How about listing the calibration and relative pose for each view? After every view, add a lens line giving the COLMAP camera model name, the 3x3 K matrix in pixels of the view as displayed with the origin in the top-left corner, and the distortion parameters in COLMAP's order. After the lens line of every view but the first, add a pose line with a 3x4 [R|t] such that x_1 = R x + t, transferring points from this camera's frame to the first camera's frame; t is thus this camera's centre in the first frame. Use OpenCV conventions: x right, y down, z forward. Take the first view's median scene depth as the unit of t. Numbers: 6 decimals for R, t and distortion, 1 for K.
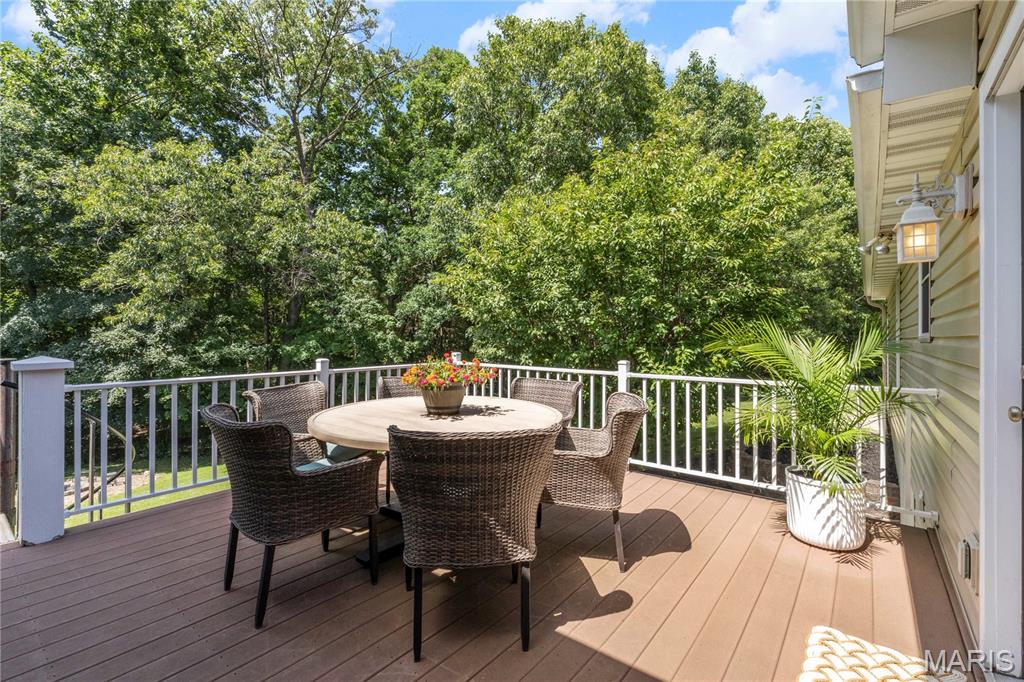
lens RADIAL K [[456.6, 0, 511.9], [0, 456.6, 335.7], [0, 0, 1]] dist [-0.003842, 0.000000]
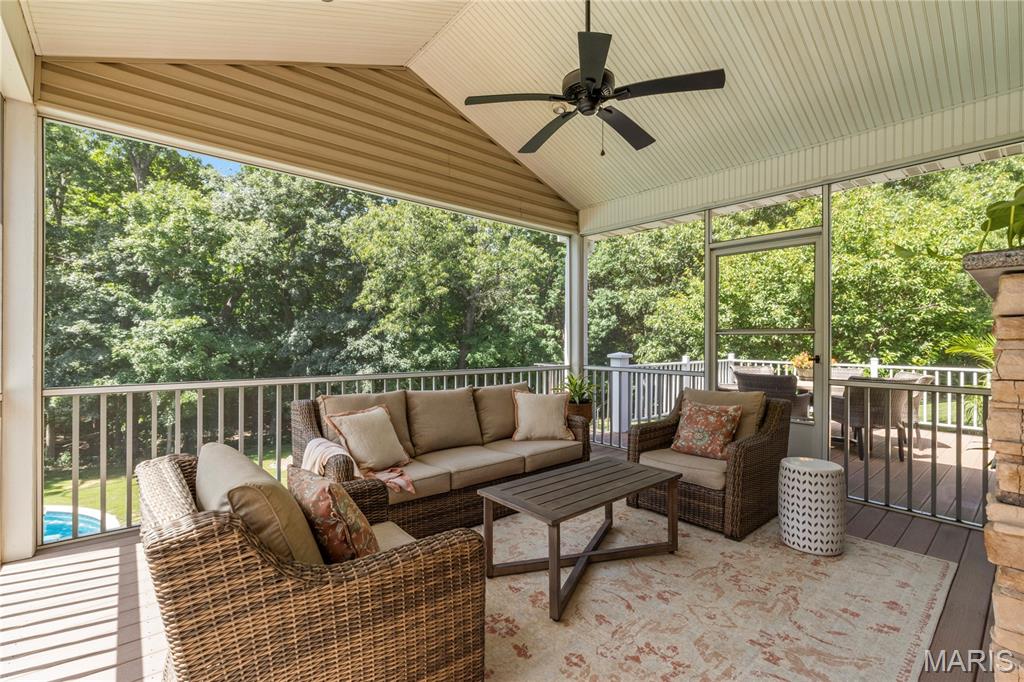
lens RADIAL K [[456.6, 0, 511.5], [0, 456.6, 342.5], [0, 0, 1]] dist [-0.003842, 0.000000]
pose [[0.975810, -0.005858, -0.218543, -0.158864], [0.006236, 0.999980, 0.001041, -0.003419], [0.218533, -0.002379, 0.975827, -0.219871]]
